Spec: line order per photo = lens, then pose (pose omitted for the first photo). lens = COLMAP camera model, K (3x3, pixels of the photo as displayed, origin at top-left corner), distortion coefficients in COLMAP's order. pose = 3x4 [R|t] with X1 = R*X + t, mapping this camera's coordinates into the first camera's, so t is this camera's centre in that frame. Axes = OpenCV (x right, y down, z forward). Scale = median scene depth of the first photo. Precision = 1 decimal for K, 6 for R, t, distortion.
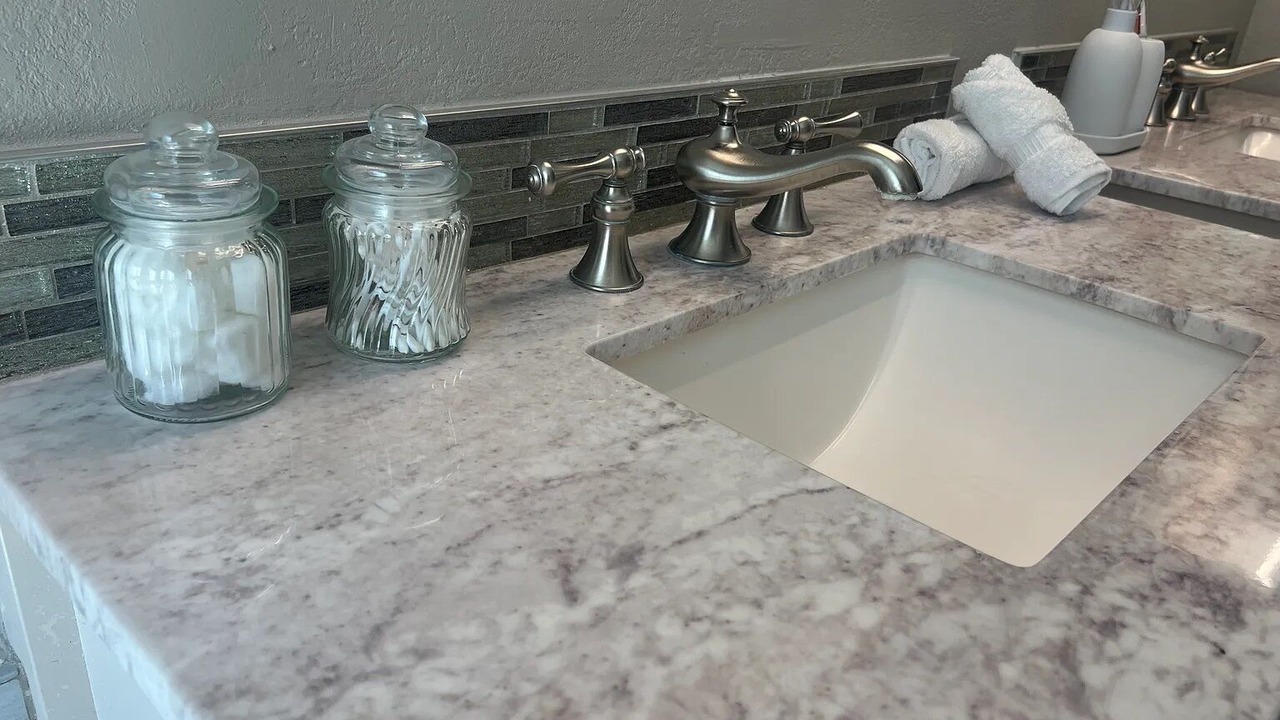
lens RADIAL K [[977.3, 0, 642.1], [0, 977.3, 361.3], [0, 0, 1]] dist [0.022925, -0.000411]
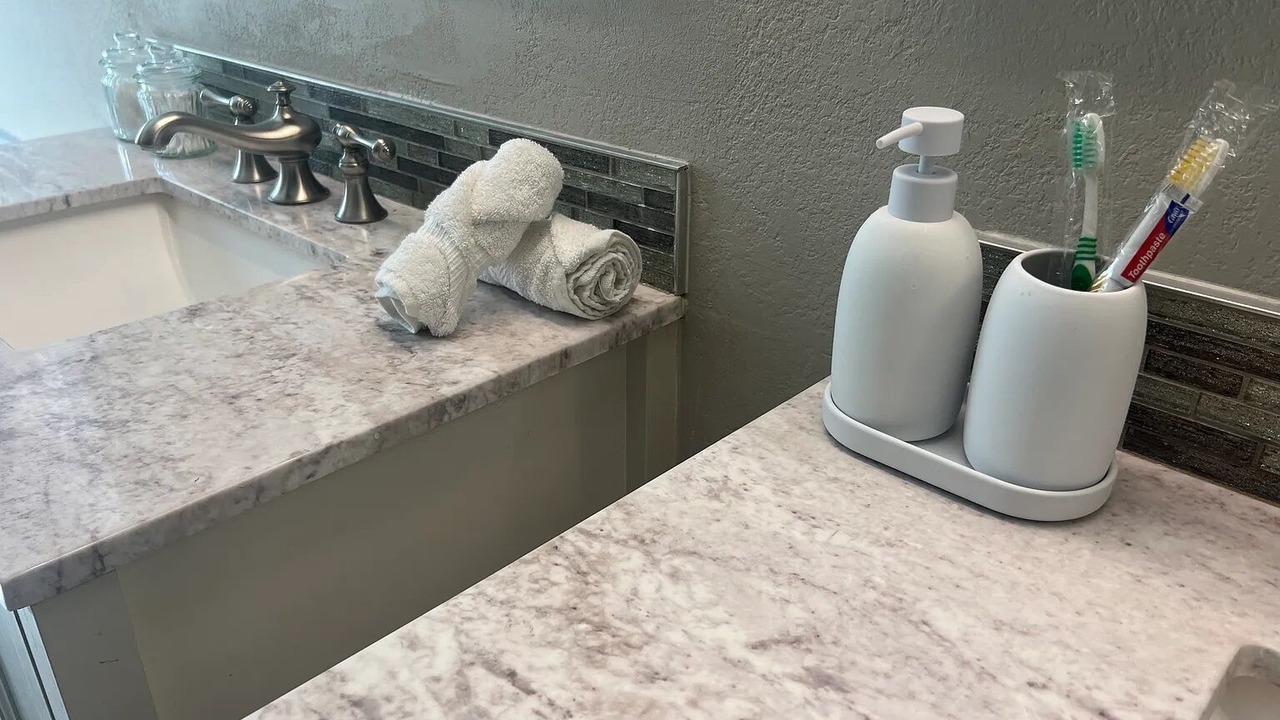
lens RADIAL K [[977.3, 0, 645.1], [0, 977.3, 362.2], [0, 0, 1]] dist [0.022925, -0.000411]
pose [[0.003552, 0.355001, -0.934859, 1.314318], [-0.435318, 0.842185, 0.318155, -0.513728], [0.900270, 0.405831, 0.157529, 1.178064]]
